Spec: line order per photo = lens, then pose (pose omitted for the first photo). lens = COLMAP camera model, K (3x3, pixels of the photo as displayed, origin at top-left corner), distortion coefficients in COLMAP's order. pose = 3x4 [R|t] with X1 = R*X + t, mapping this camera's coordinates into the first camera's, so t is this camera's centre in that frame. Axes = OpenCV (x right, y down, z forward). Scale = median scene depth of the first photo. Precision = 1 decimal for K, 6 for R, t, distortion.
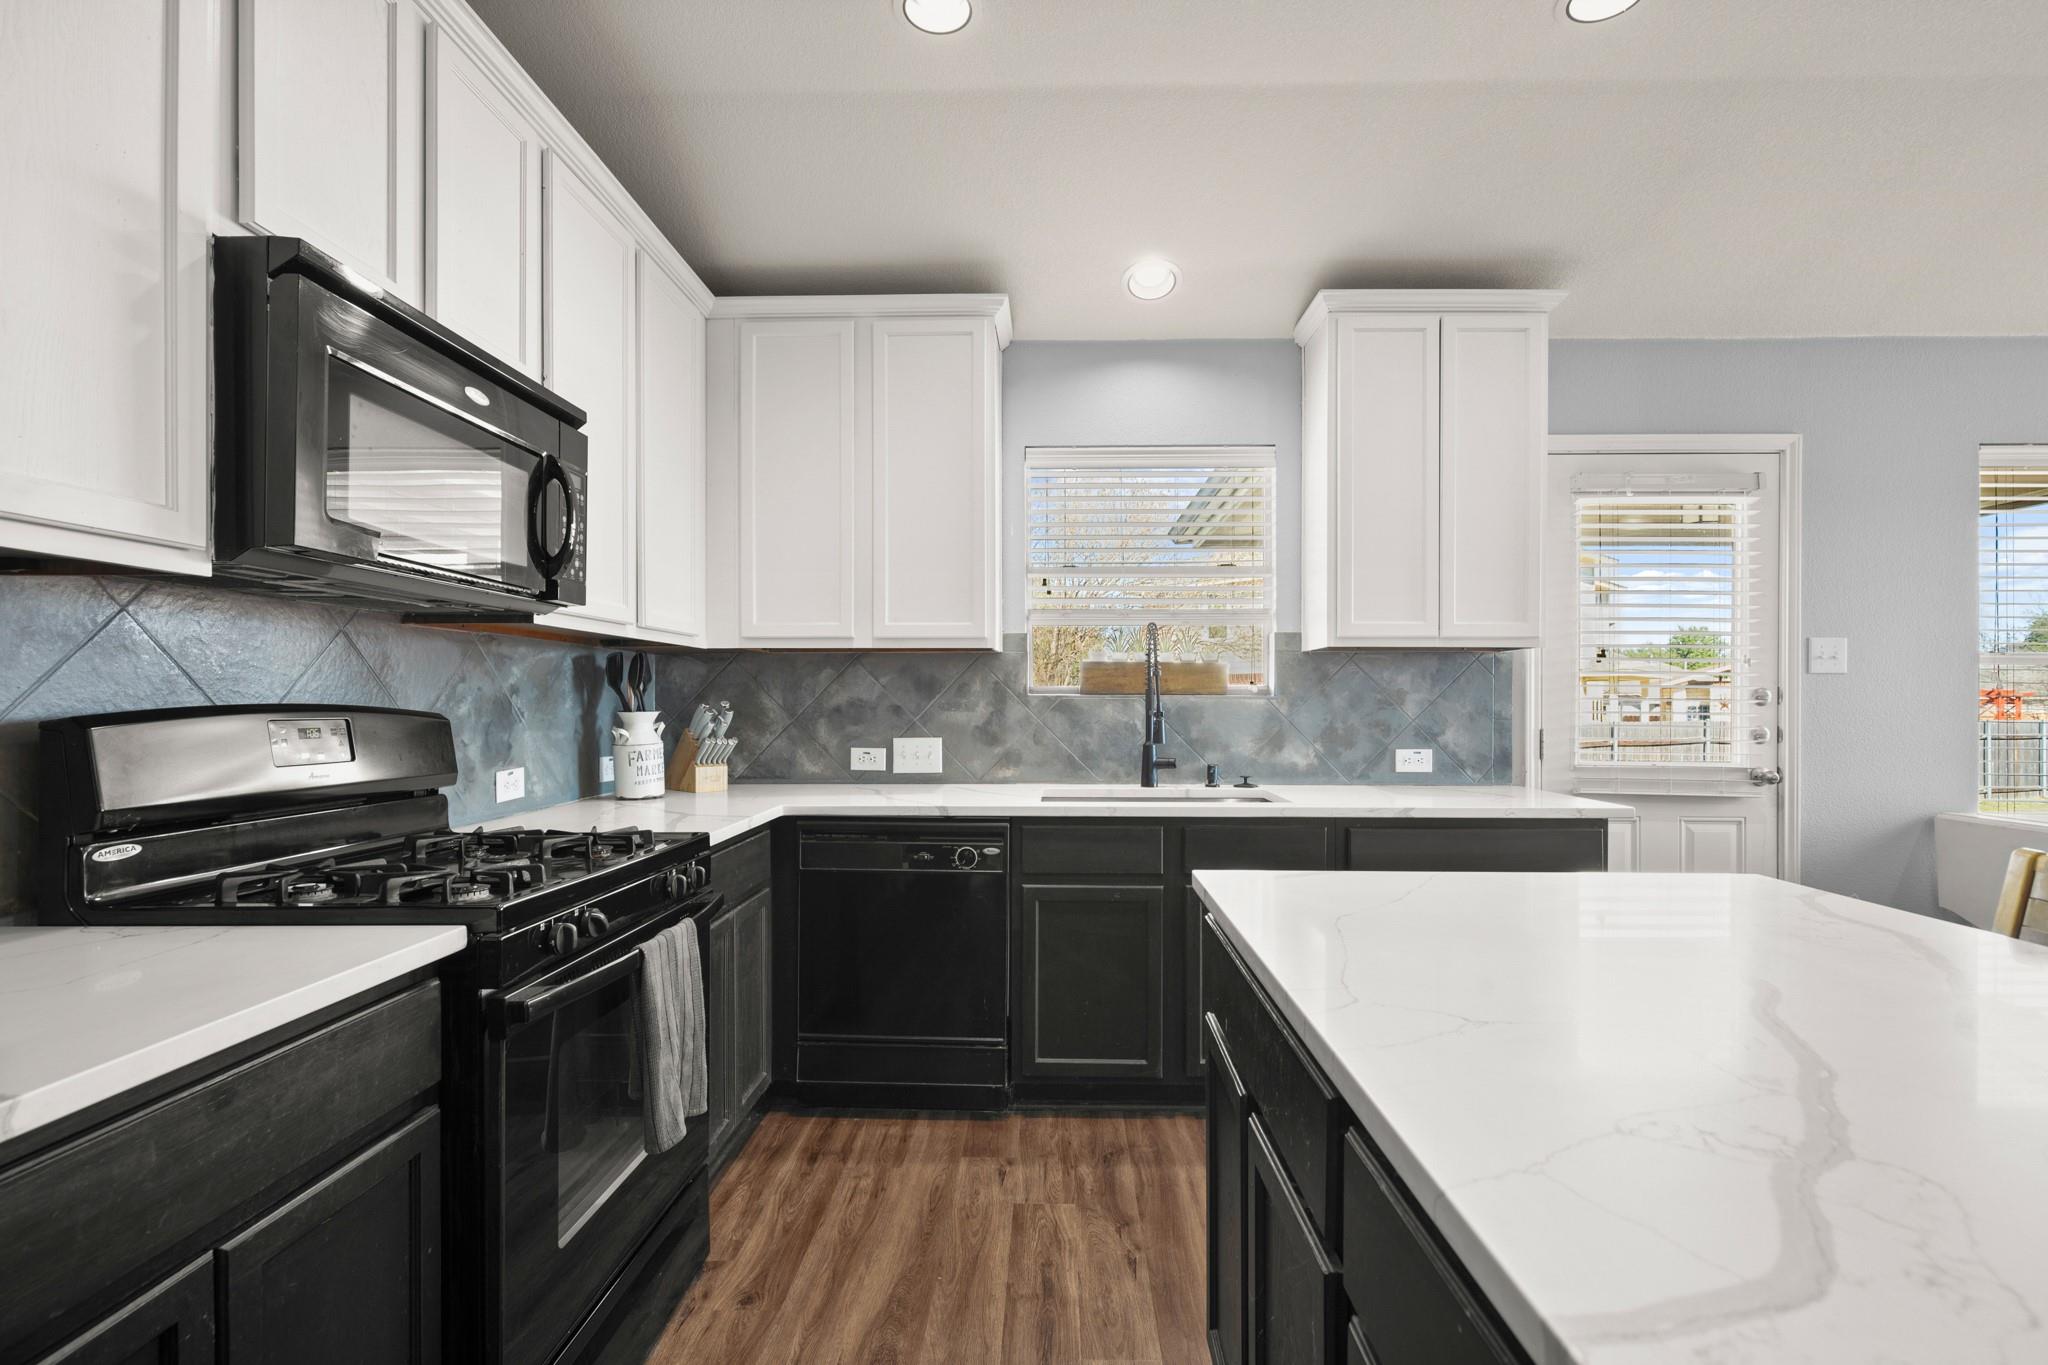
lens RADIAL K [[939.5, 0, 1015.7], [0, 939.5, 691.2], [0, 0, 1]] dist [-0.019988, 0.003455]
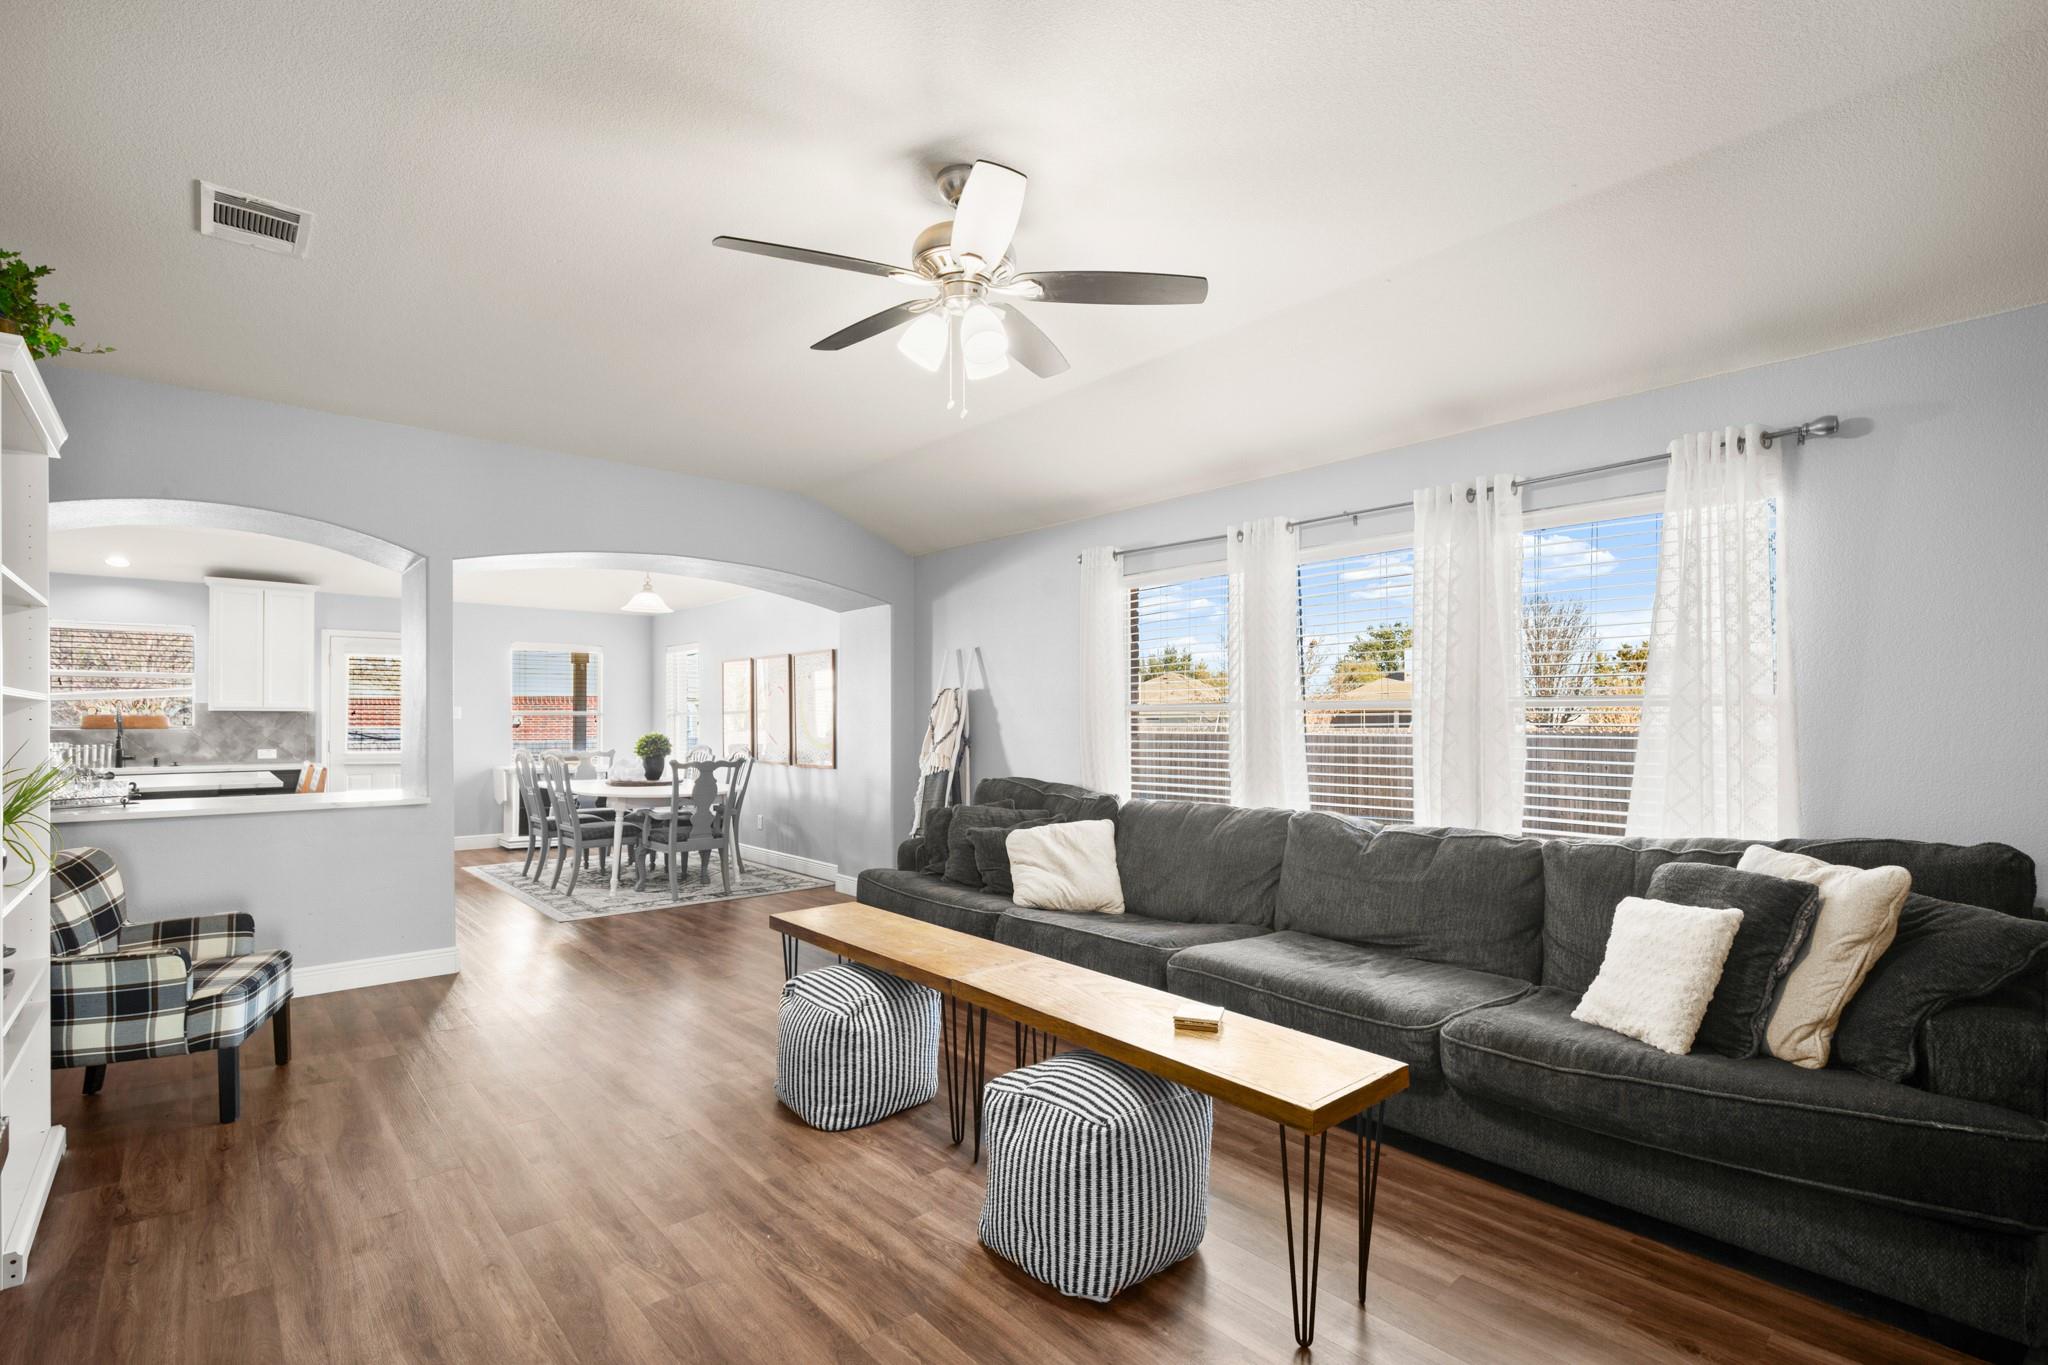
lens RADIAL K [[939.5, 0, 1059.9], [0, 939.5, 715.6], [0, 0, 1]] dist [-0.019988, 0.003455]
pose [[0.705704, -0.001559, 0.708505, 0.159221], [0.001315, 0.999999, 0.000891, -0.029405], [-0.708505, 0.000303, 0.705705, -2.312171]]
